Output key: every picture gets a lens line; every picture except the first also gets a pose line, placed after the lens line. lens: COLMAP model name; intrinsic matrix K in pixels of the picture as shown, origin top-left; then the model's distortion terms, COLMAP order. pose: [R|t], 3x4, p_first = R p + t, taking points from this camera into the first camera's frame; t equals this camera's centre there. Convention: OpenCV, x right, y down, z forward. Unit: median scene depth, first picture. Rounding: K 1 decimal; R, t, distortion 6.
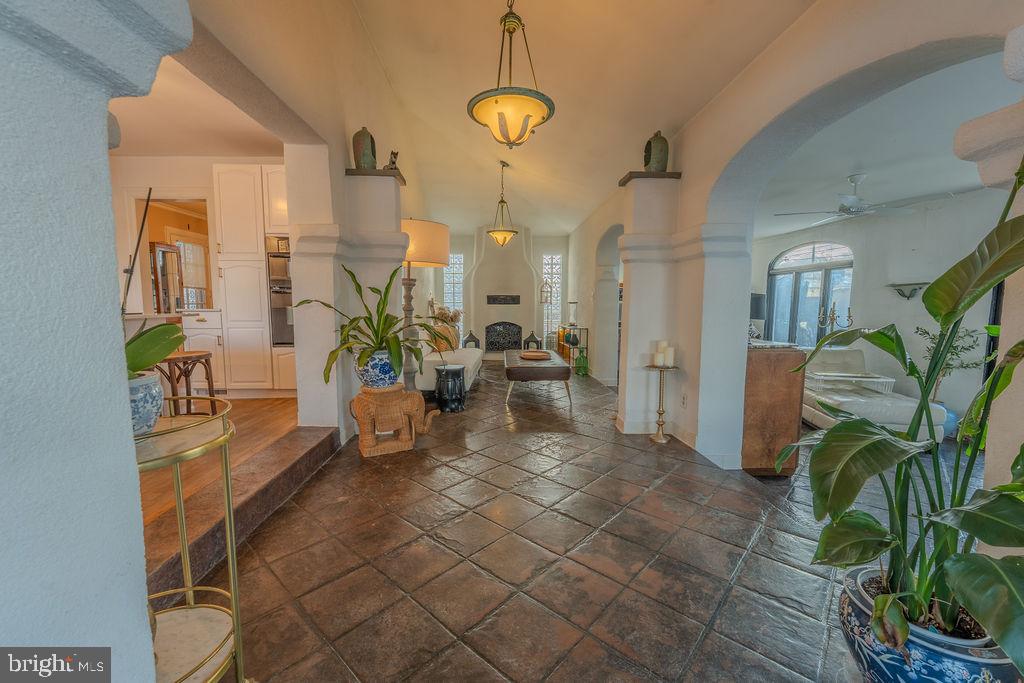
lens RADIAL K [[415.0, 0, 512.0], [0, 415.0, 341.5], [0, 0, 1]] dist [-0.006179, 0.000141]
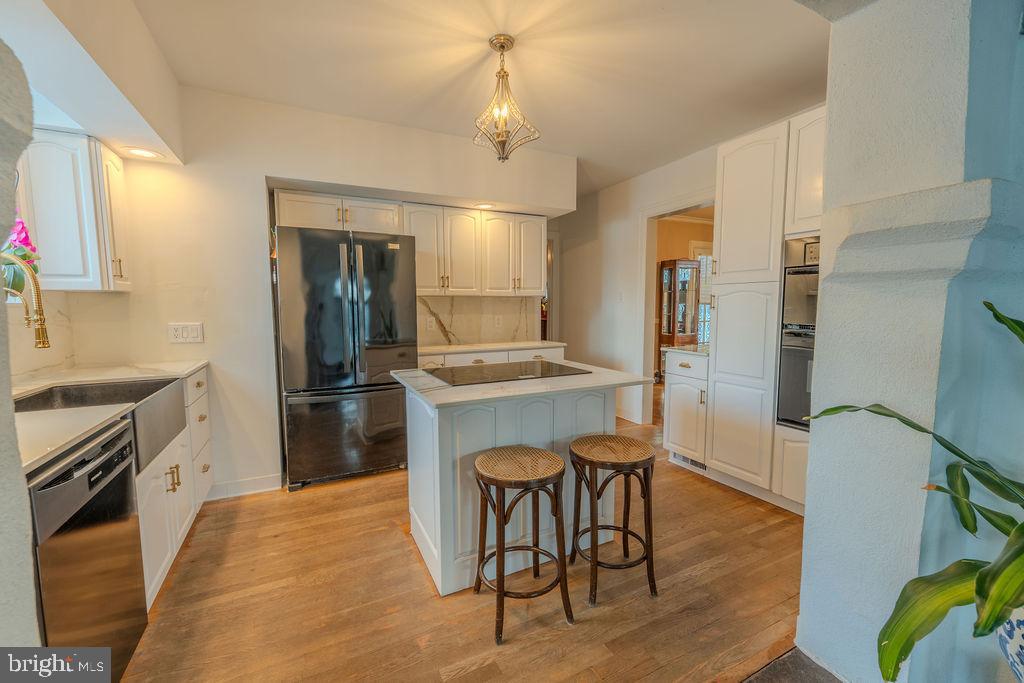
lens RADIAL K [[417.9, 0, 512.0], [0, 417.9, 341.5], [0, 0, 1]] dist [0.000880, 0.000001]
pose [[0.417329, 0.079481, -0.905273, -0.199682], [-0.080534, 0.995483, 0.050275, -0.106701], [0.905180, 0.051924, 0.421845, 0.393686]]
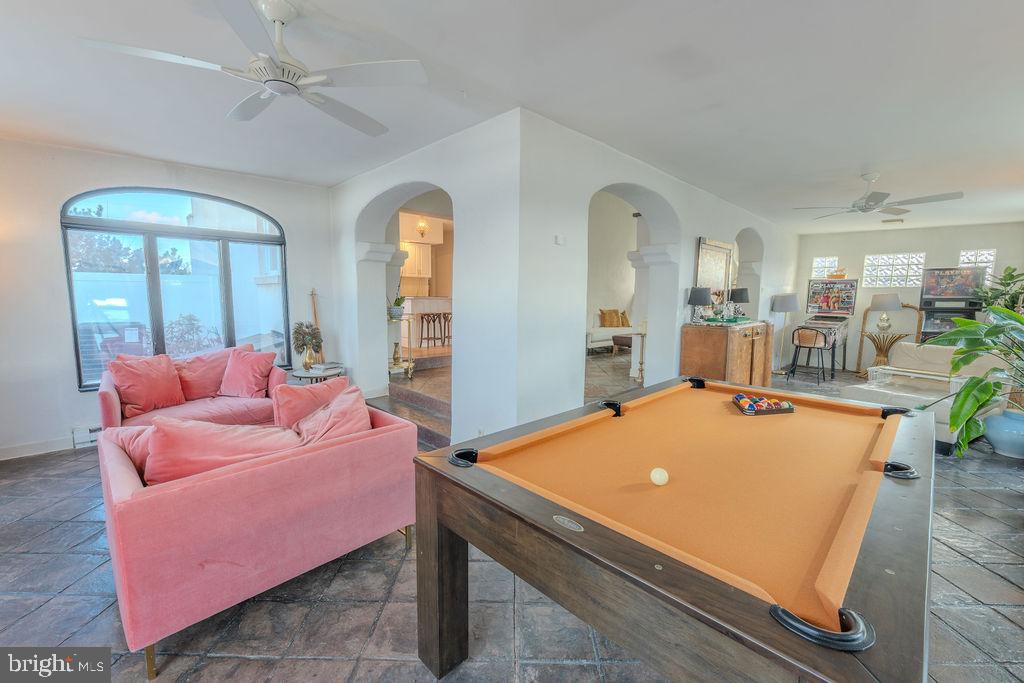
lens RADIAL K [[415.0, 0, 512.0], [0, 415.0, 341.5], [0, 0, 1]] dist [-0.006179, 0.000141]
pose [[0.674549, 0.088608, -0.732893, 1.007788], [-0.076086, 0.995828, 0.050369, 0.039598], [0.734299, 0.021787, 0.678477, -0.380916]]
